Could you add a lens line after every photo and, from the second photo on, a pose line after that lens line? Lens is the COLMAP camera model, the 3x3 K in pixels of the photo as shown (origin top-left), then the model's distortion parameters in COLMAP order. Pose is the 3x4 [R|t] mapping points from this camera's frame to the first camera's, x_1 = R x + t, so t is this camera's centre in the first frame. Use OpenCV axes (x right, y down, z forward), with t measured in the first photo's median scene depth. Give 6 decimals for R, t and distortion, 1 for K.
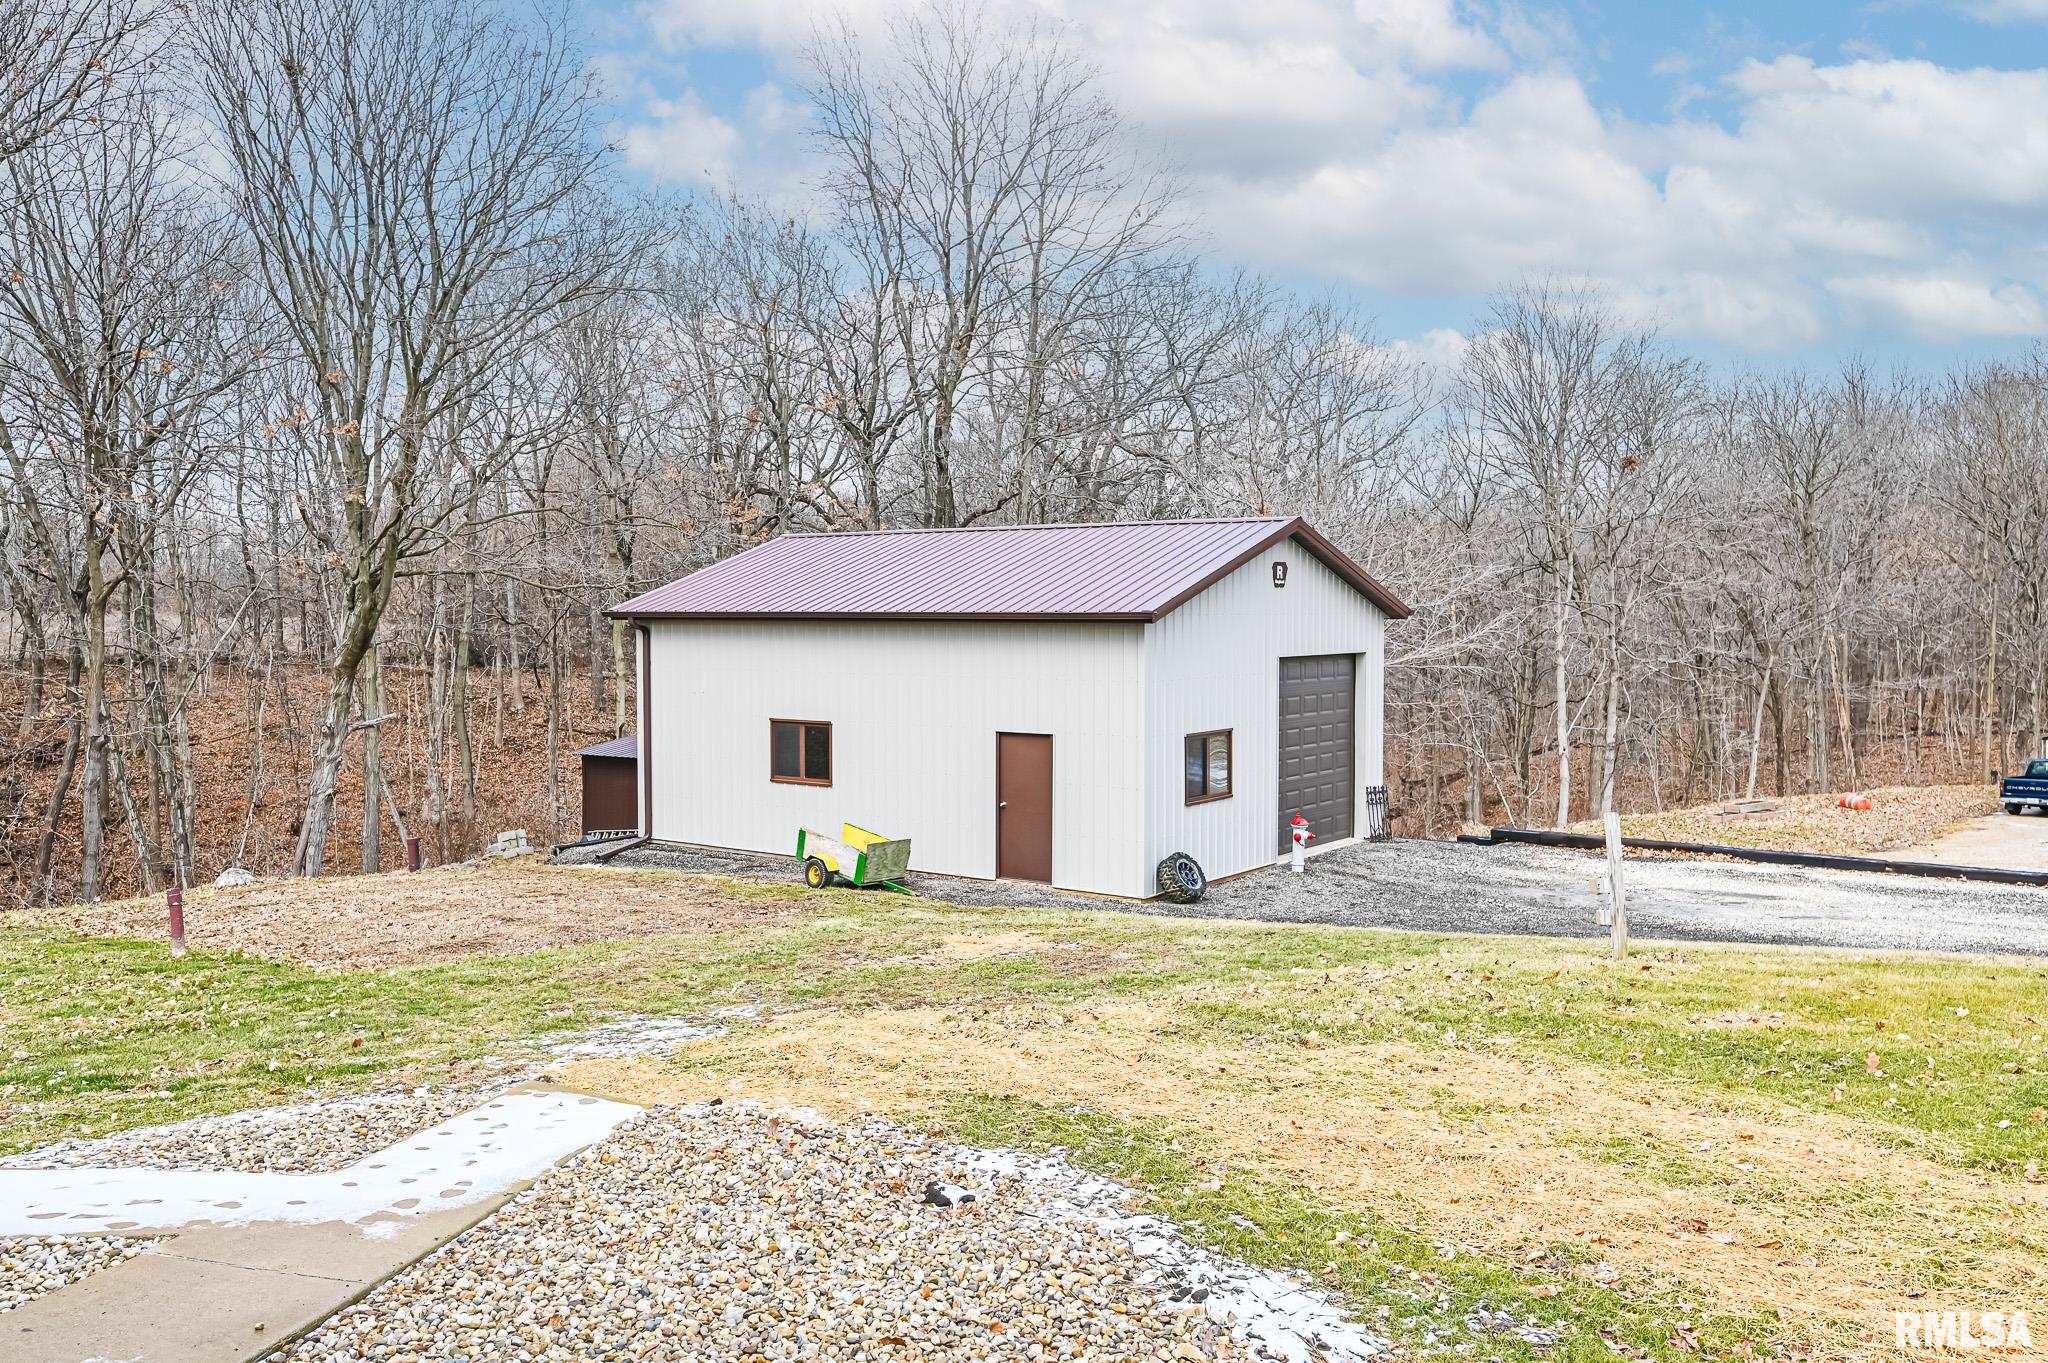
lens RADIAL K [[1661.7, 0, 1024.0], [0, 1661.7, 681.5], [0, 0, 1]] dist [-0.004251, -0.001090]
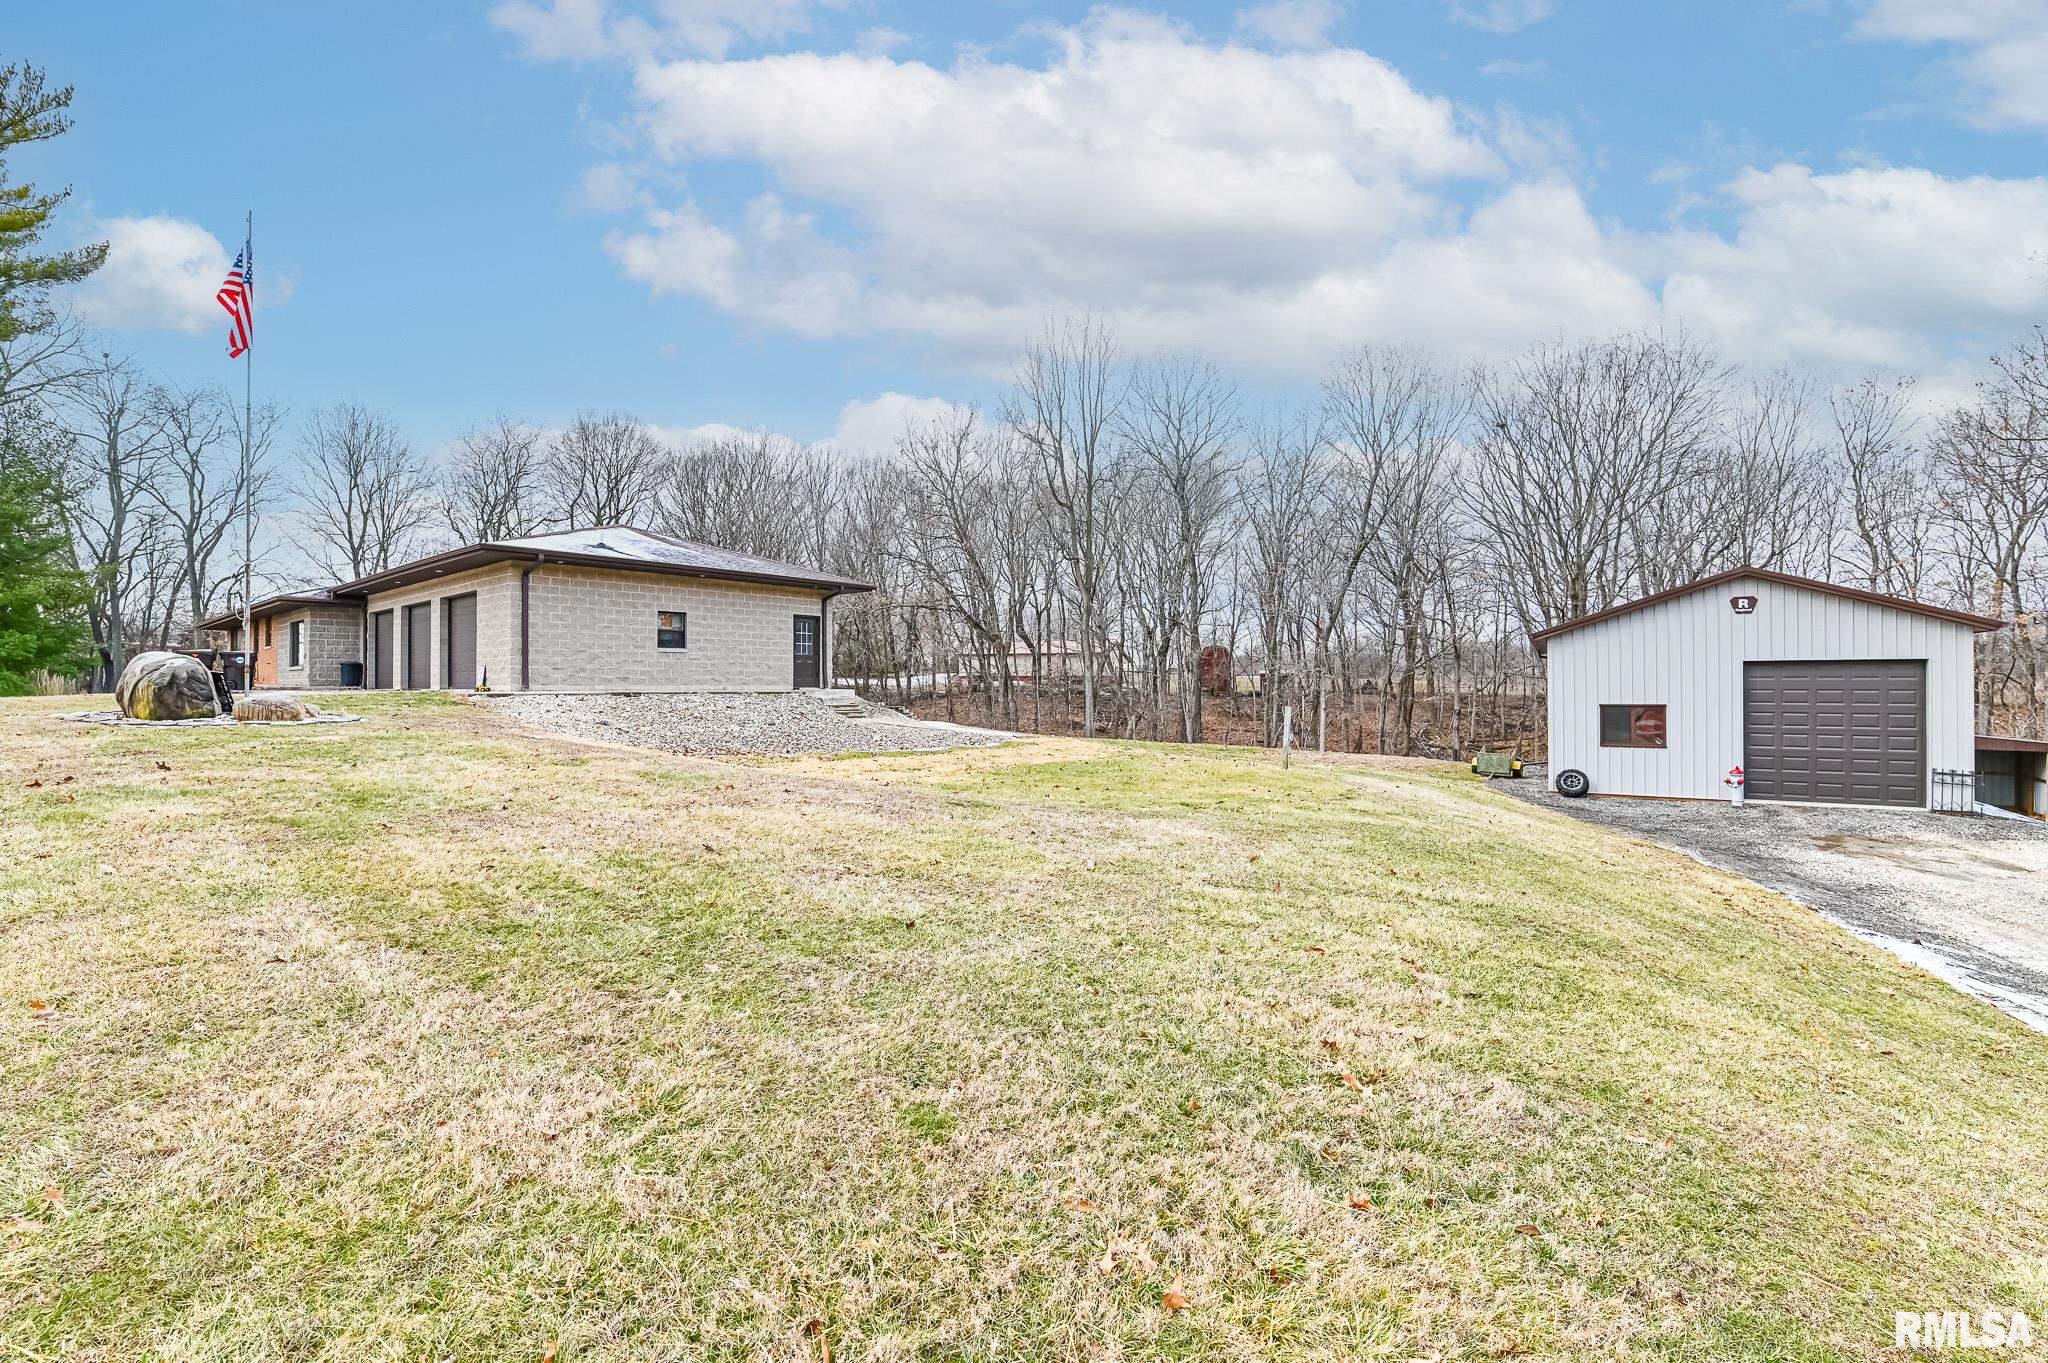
lens RADIAL K [[916.7, 0, 1024.0], [0, 916.7, 681.5], [0, 0, 1]] dist [-0.015730, 0.000085]
pose [[0.142372, 0.013854, -0.989716, 0.828478], [-0.039876, 0.999171, 0.008250, 0.021383], [0.989010, 0.038292, 0.142807, 0.244941]]
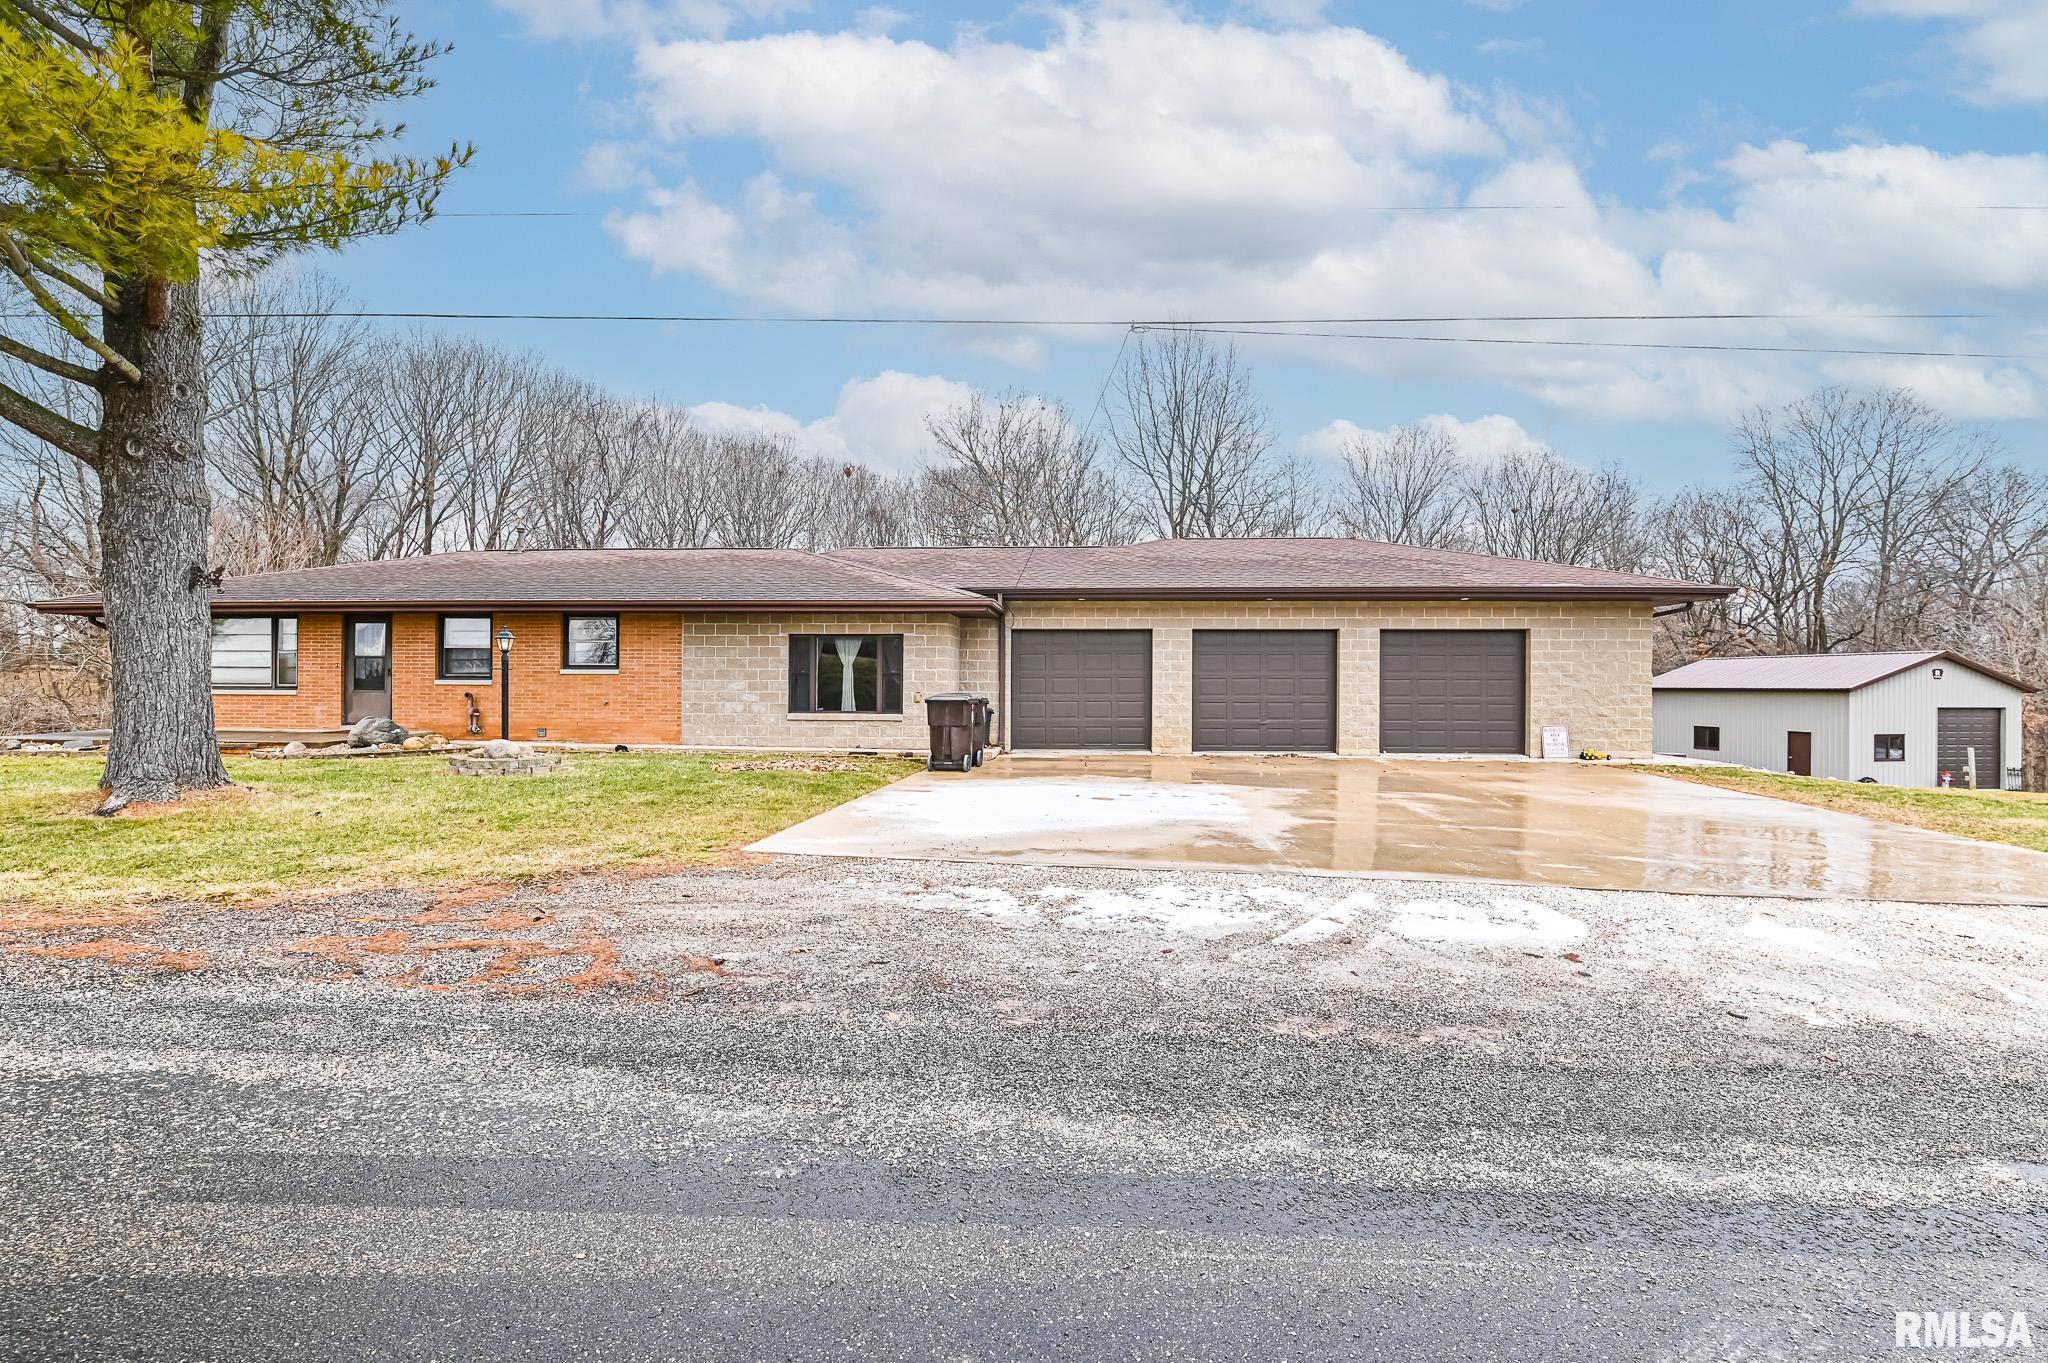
lens RADIAL K [[916.7, 0, 1024.0], [0, 916.7, 681.5], [0, 0, 1]] dist [-0.015730, 0.000085]
pose [[0.681083, 0.000449, -0.732206, 0.203265], [-0.040205, 0.998514, -0.036785, 0.048887], [0.731102, 0.054492, 0.680089, -0.889574]]
